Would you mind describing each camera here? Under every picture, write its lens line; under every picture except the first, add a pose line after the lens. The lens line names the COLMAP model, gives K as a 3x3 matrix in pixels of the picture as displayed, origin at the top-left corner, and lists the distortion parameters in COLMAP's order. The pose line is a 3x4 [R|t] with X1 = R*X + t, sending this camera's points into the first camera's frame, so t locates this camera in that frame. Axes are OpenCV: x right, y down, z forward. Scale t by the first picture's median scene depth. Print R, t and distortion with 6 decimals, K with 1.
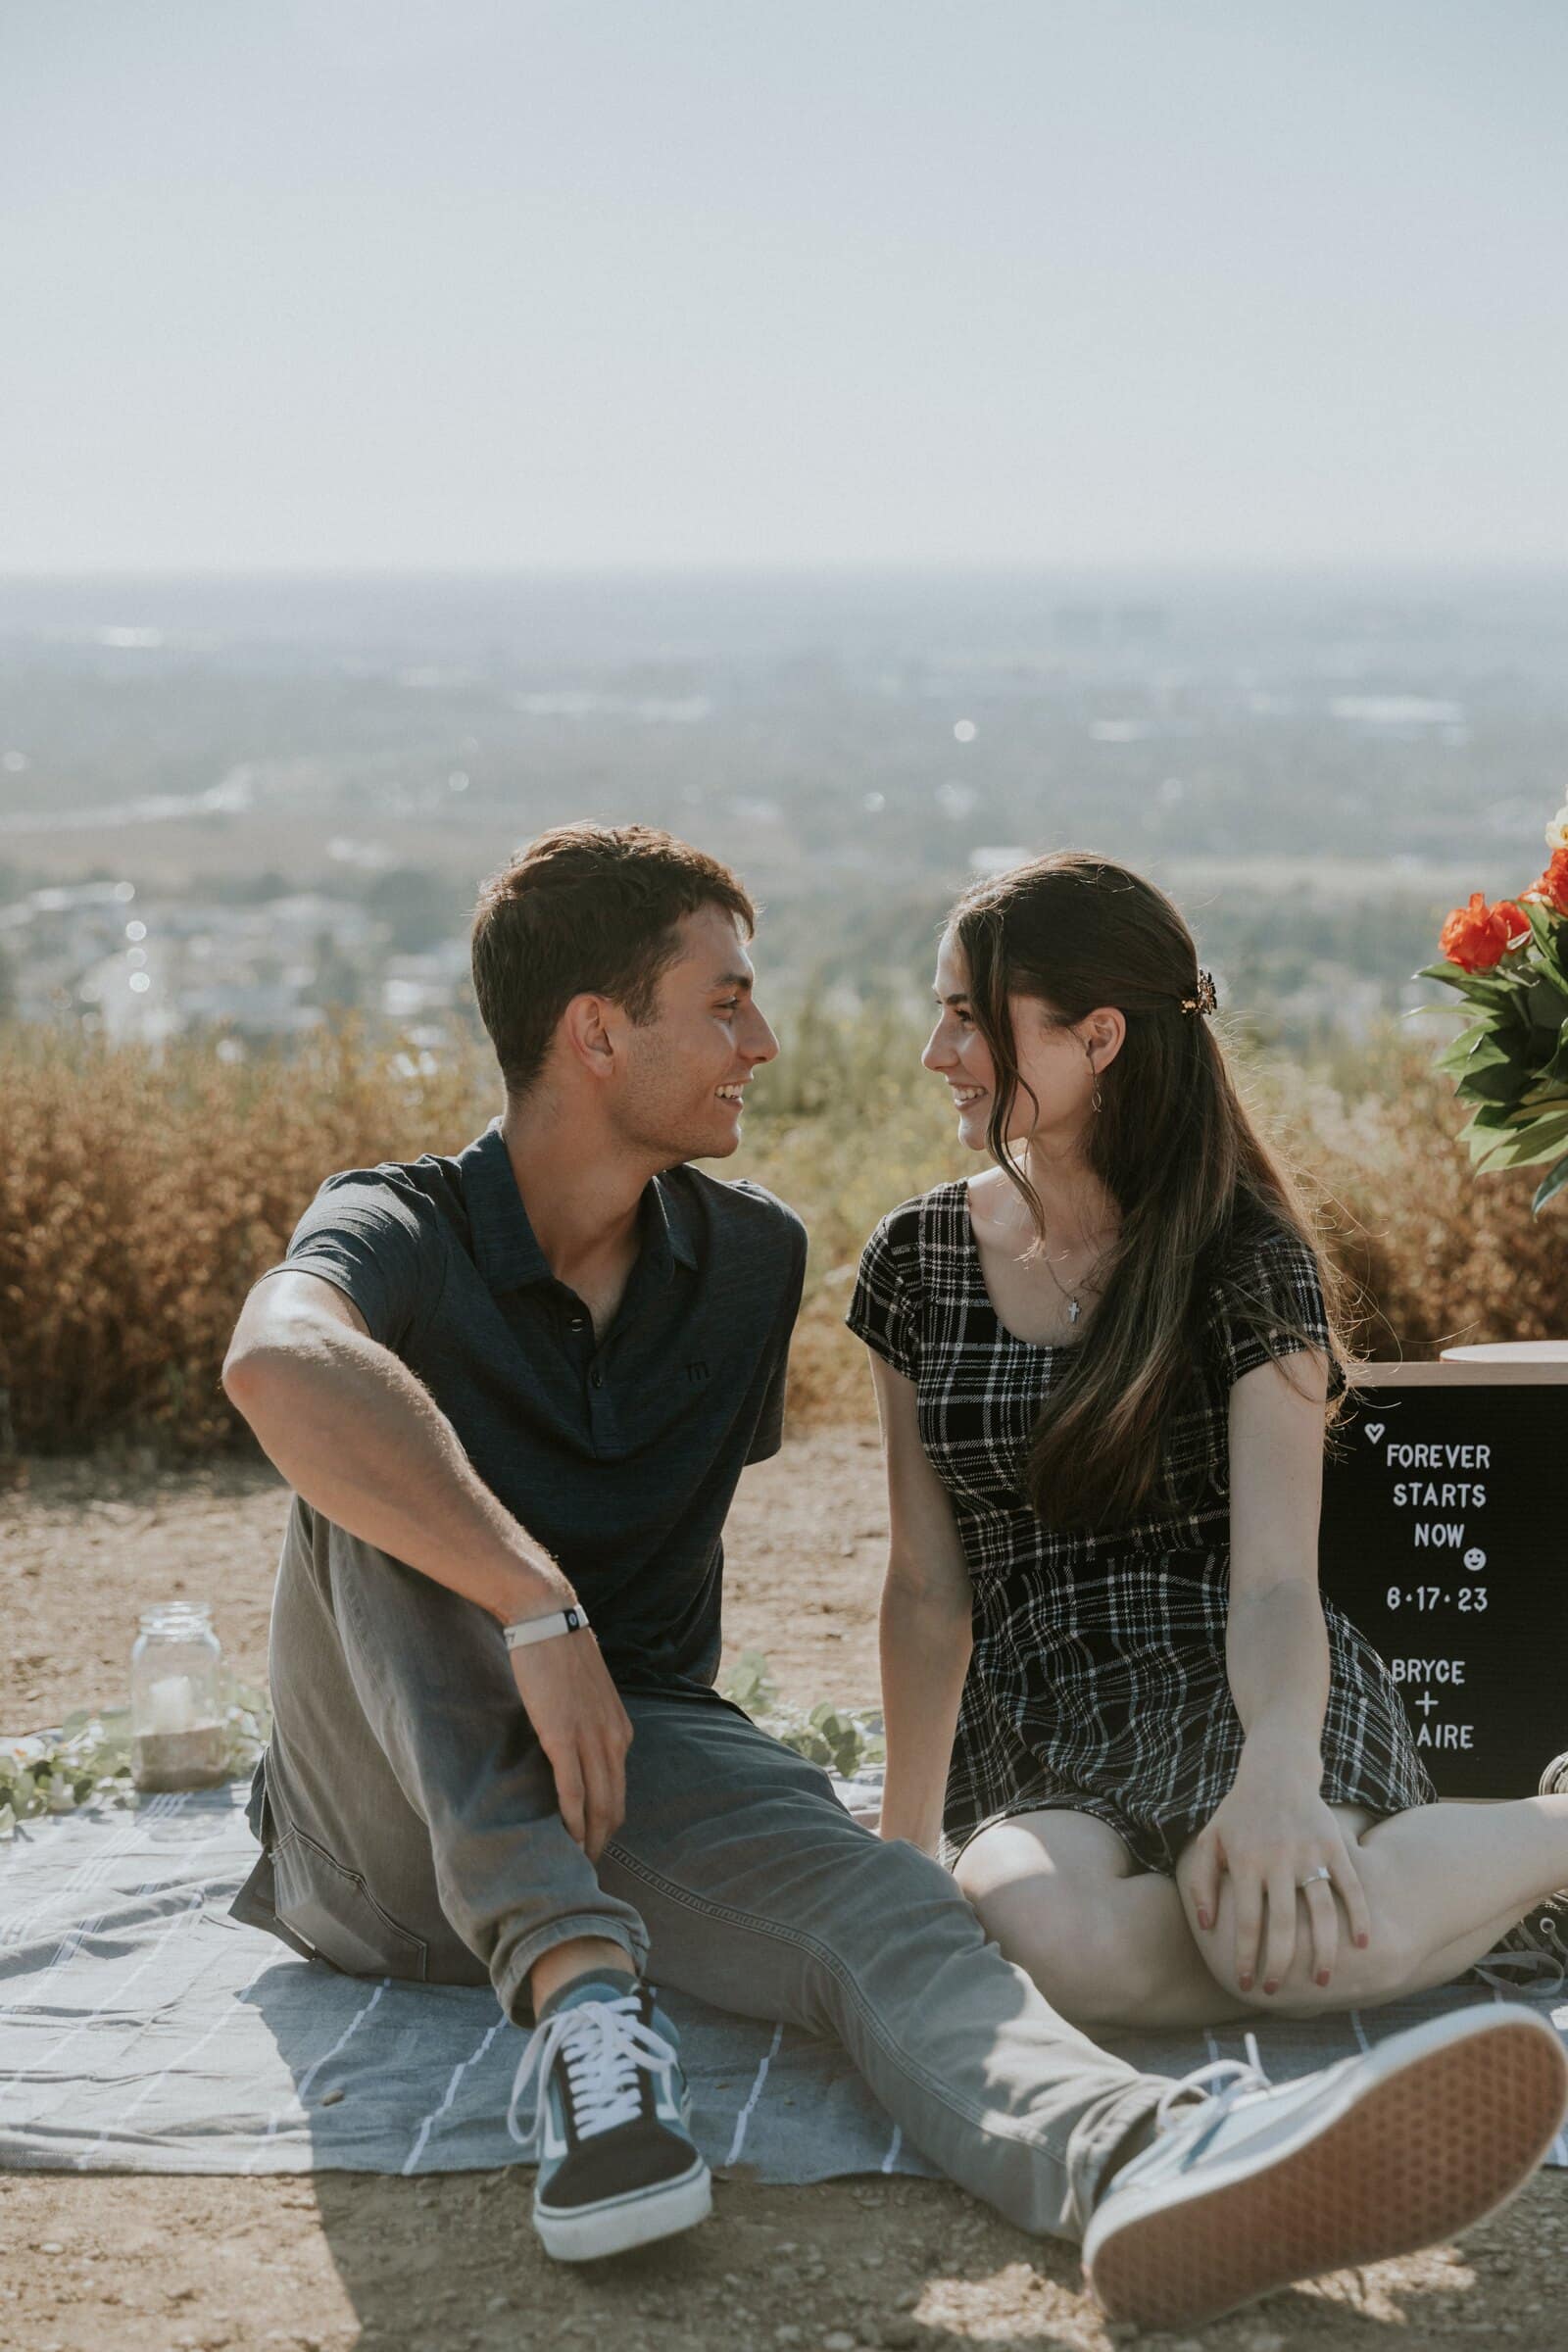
lens RADIAL K [[3765.0, 0, 784.0], [0, 3765.0, 1176.0], [0, 0, 1]] dist [-0.000407, 0.081510]
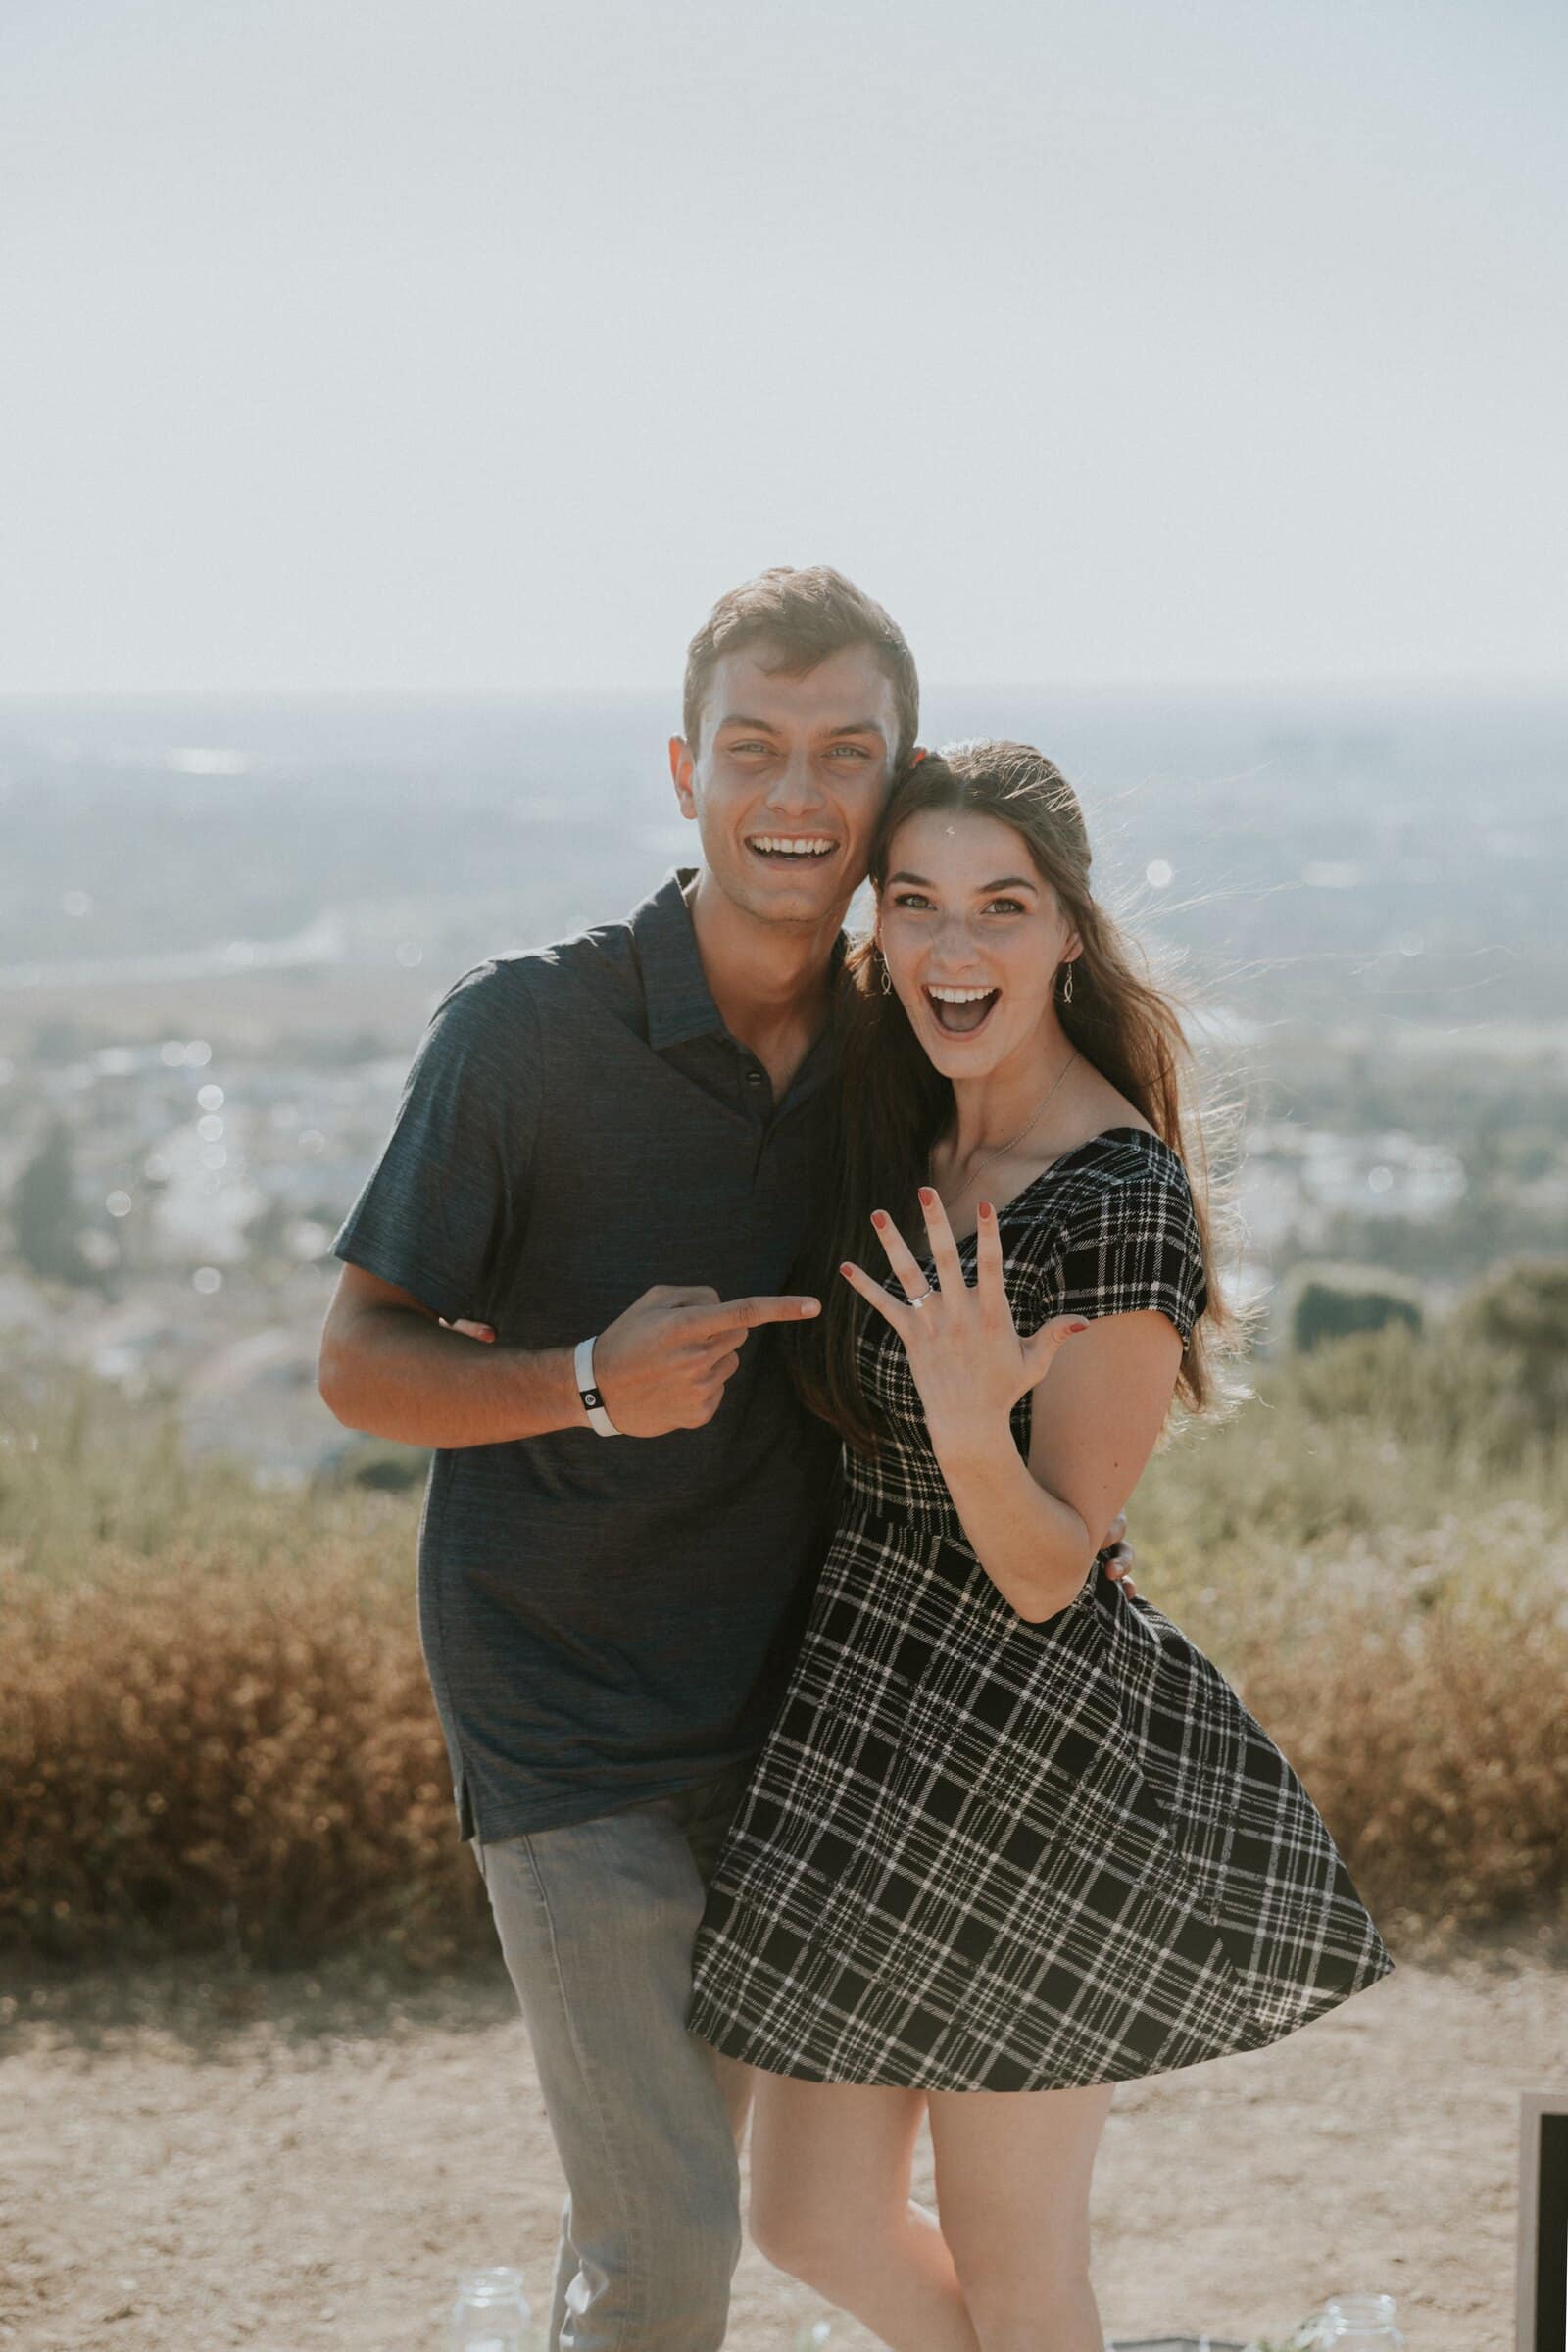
lens RADIAL K [[4329.3, 0, 784.0], [0, 4329.3, 1176.0], [0, 0, 1]] dist [-0.025127, -0.143565]
pose [[0.999244, 0.007223, -0.038190, -0.034214], [-0.009031, 0.998836, -0.047382, -0.147056], [0.037803, 0.047691, 0.998147, -0.252978]]
